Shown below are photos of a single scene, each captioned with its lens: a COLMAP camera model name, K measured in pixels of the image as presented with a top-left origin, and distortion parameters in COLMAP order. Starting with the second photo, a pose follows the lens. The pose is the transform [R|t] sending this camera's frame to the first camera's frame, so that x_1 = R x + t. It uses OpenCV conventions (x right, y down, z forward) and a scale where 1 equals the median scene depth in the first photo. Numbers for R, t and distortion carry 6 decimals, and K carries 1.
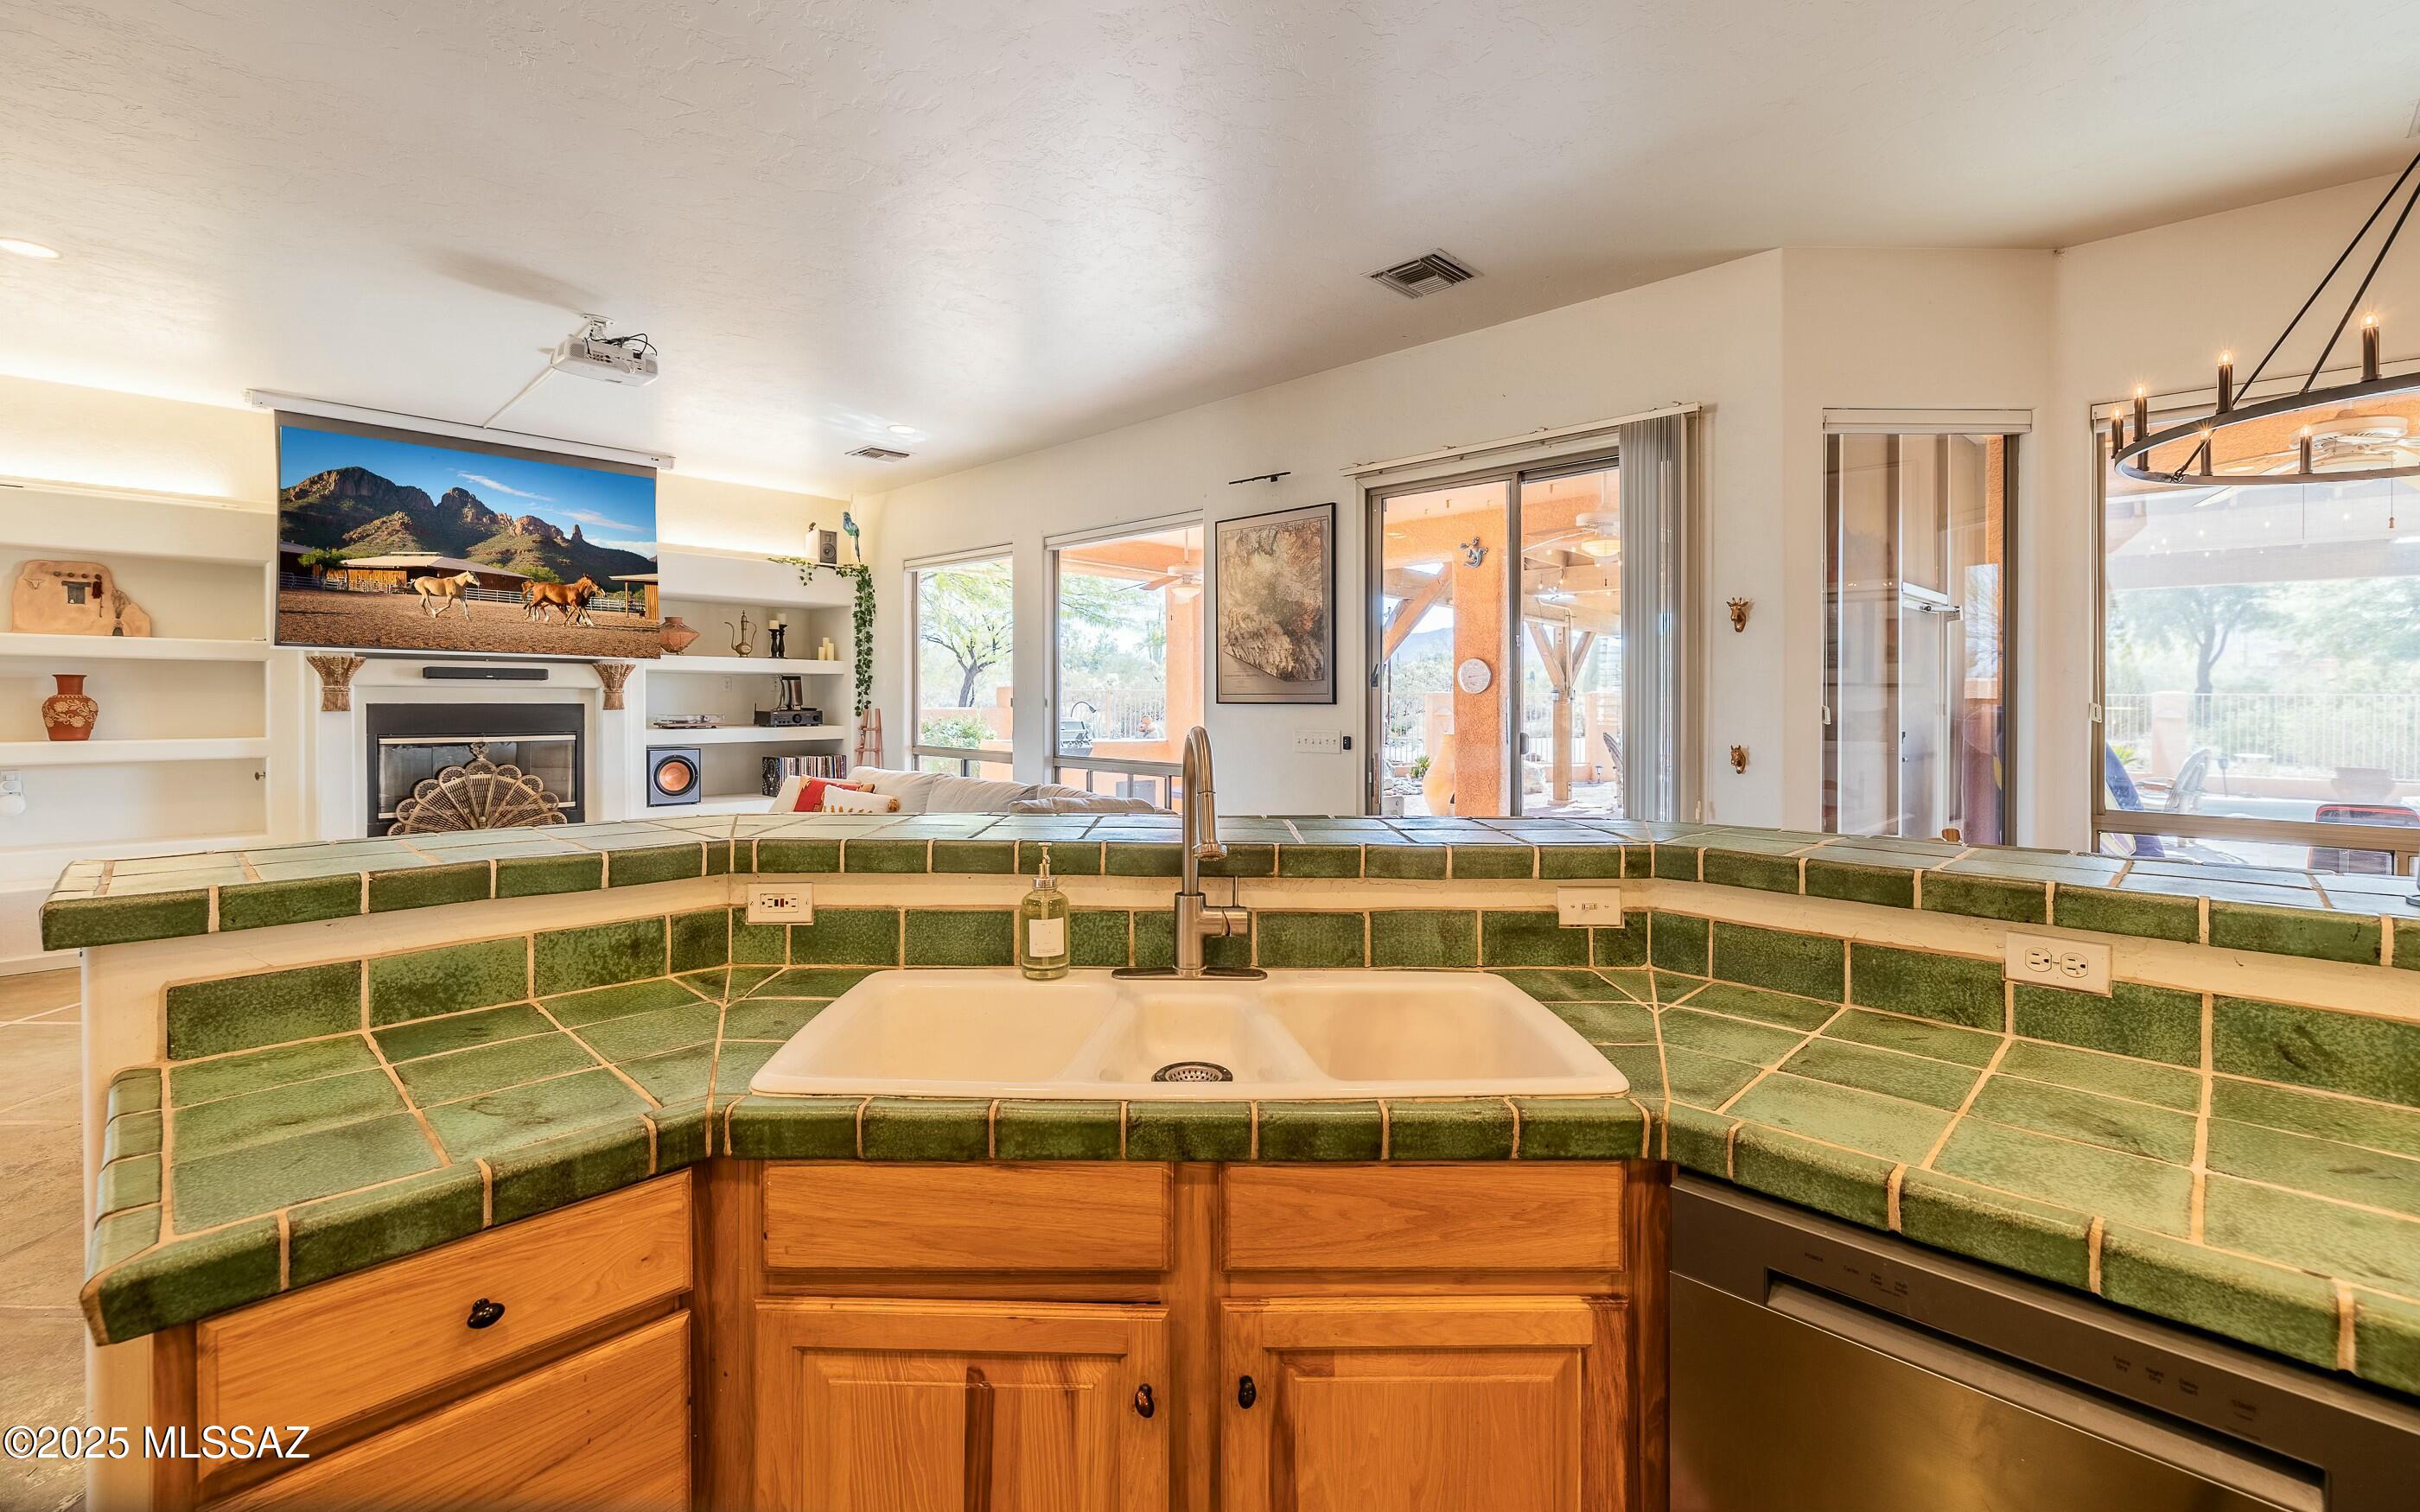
lens RADIAL K [[1028.5, 0, 1202.6], [0, 1028.5, 686.0], [0, 0, 1]] dist [-0.000500, -0.001032]
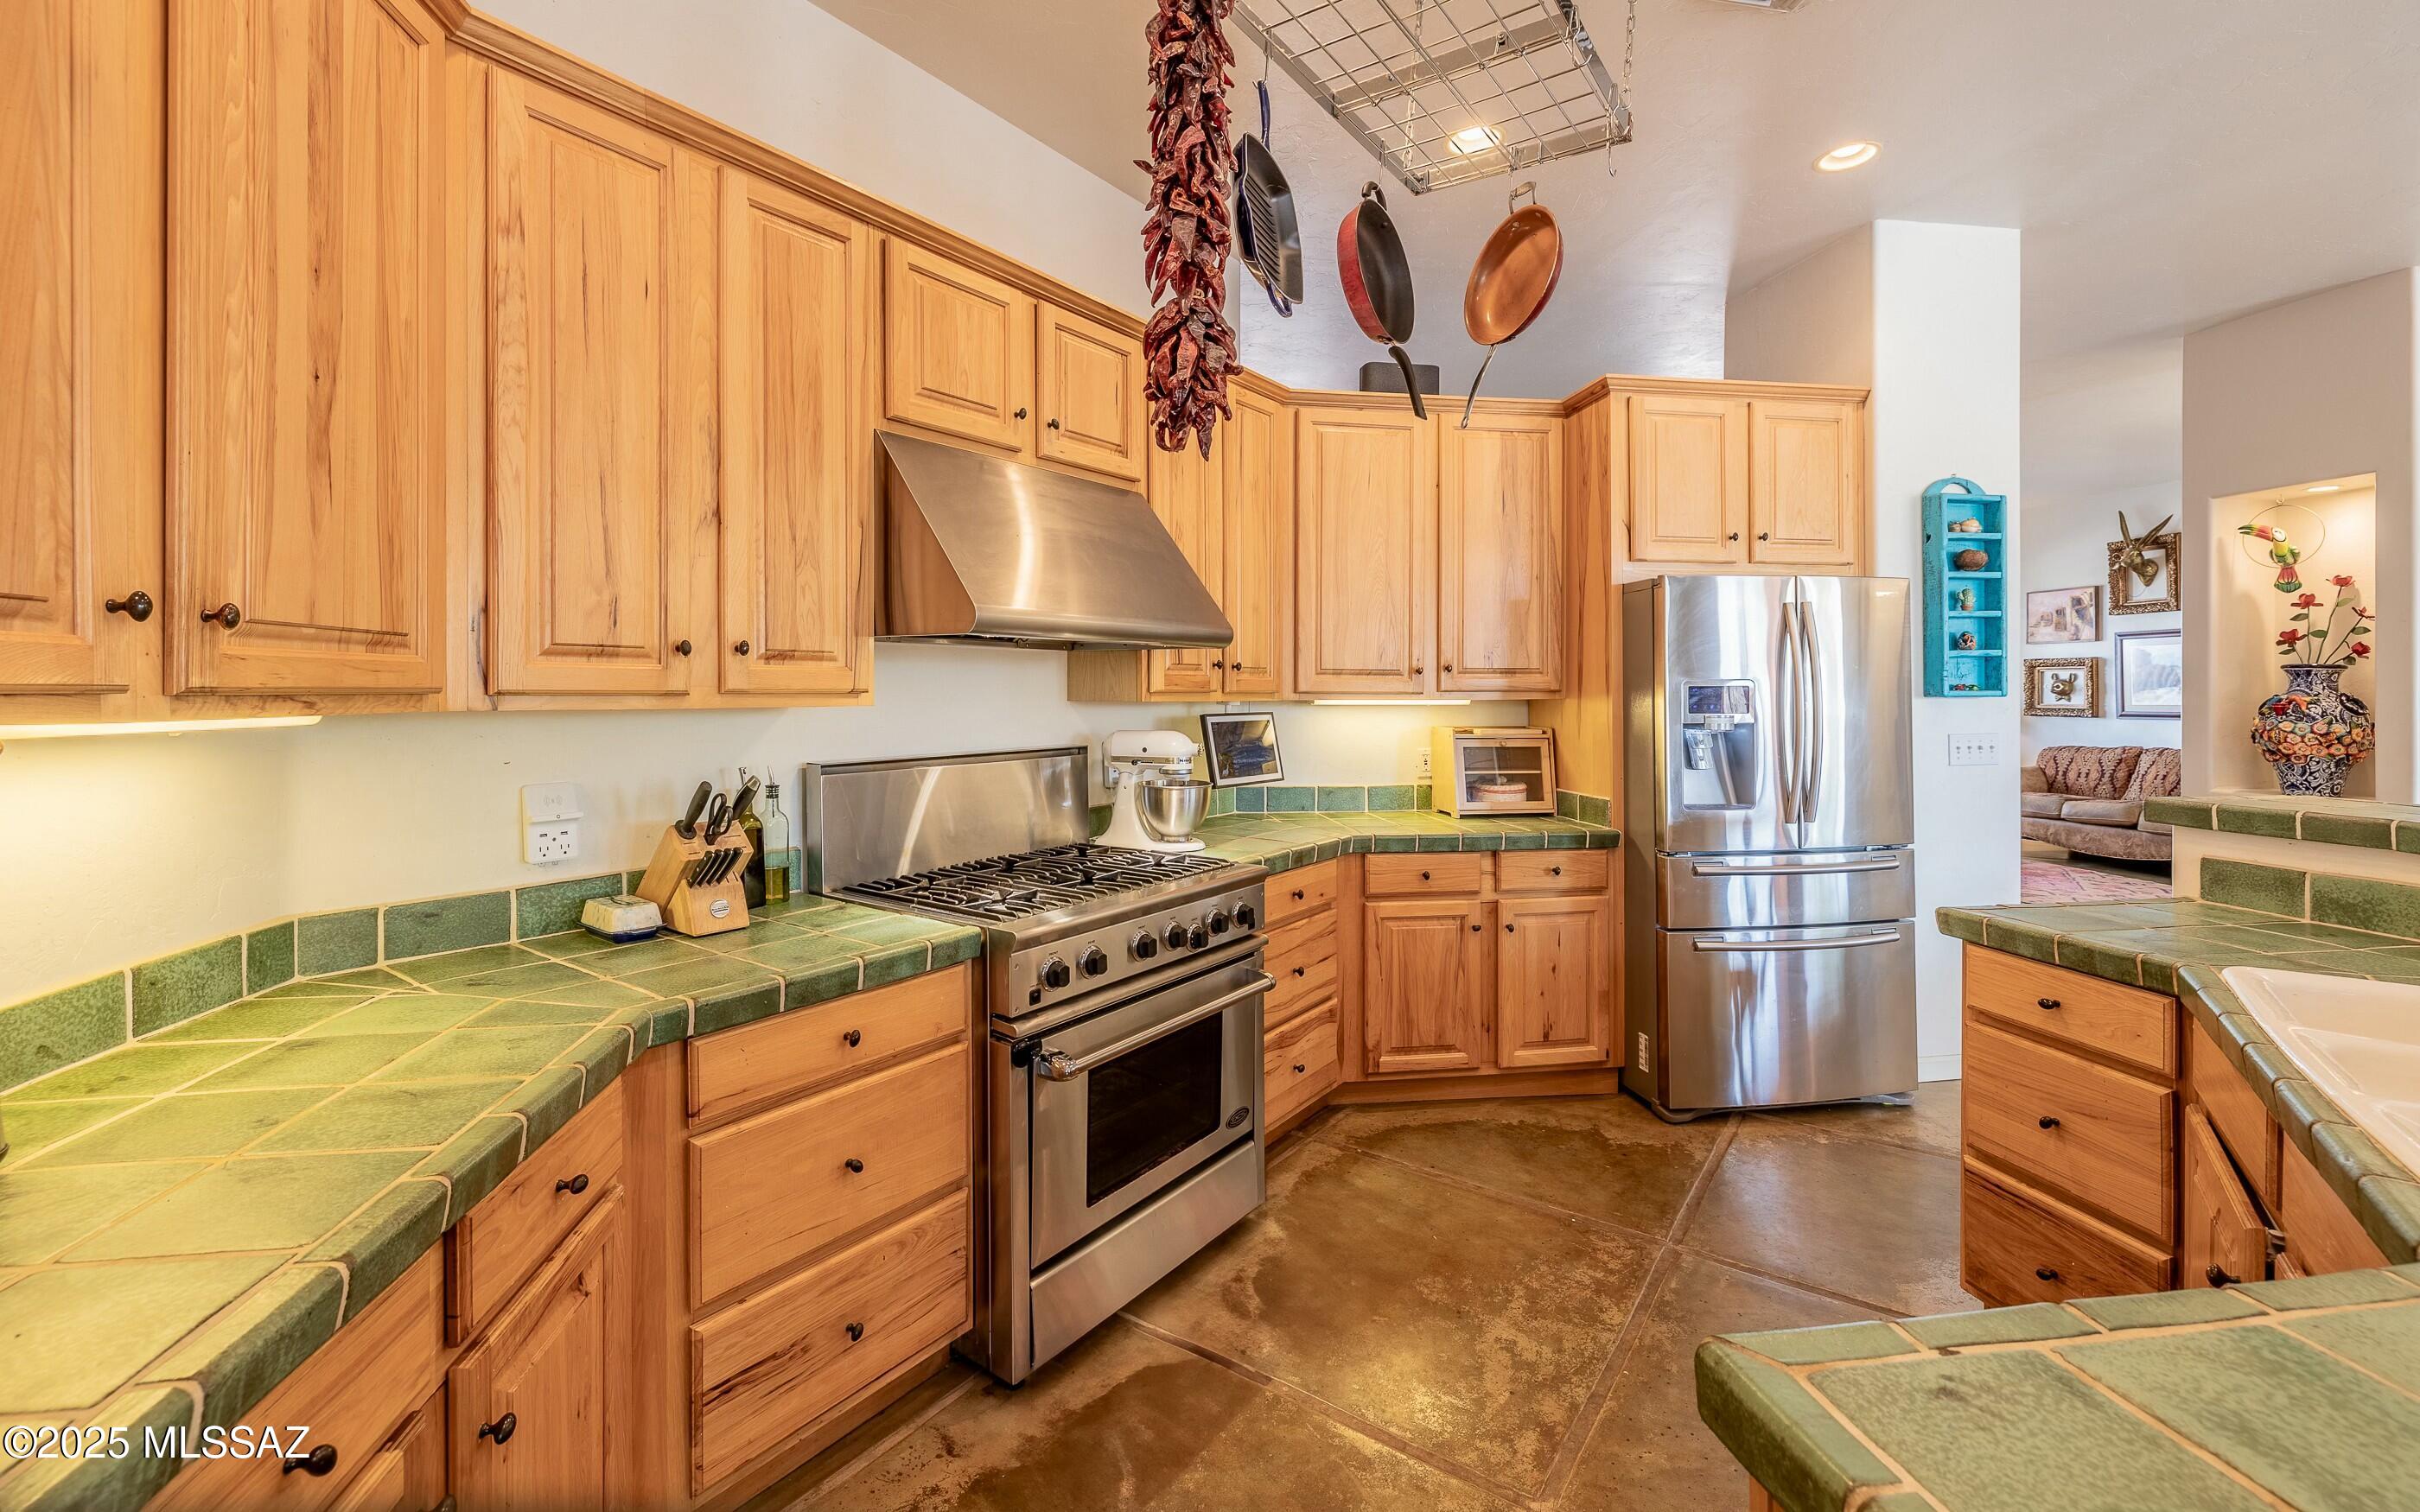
lens RADIAL K [[1028.5, 0, 1191.9], [0, 1028.5, 693.2], [0, 0, 1]] dist [-0.000500, -0.001032]
pose [[-0.595757, 0.001447, -0.803163, 1.606789], [0.000584, 0.999999, 0.001368, 0.013819], [0.803164, 0.000347, -0.595758, 0.747177]]
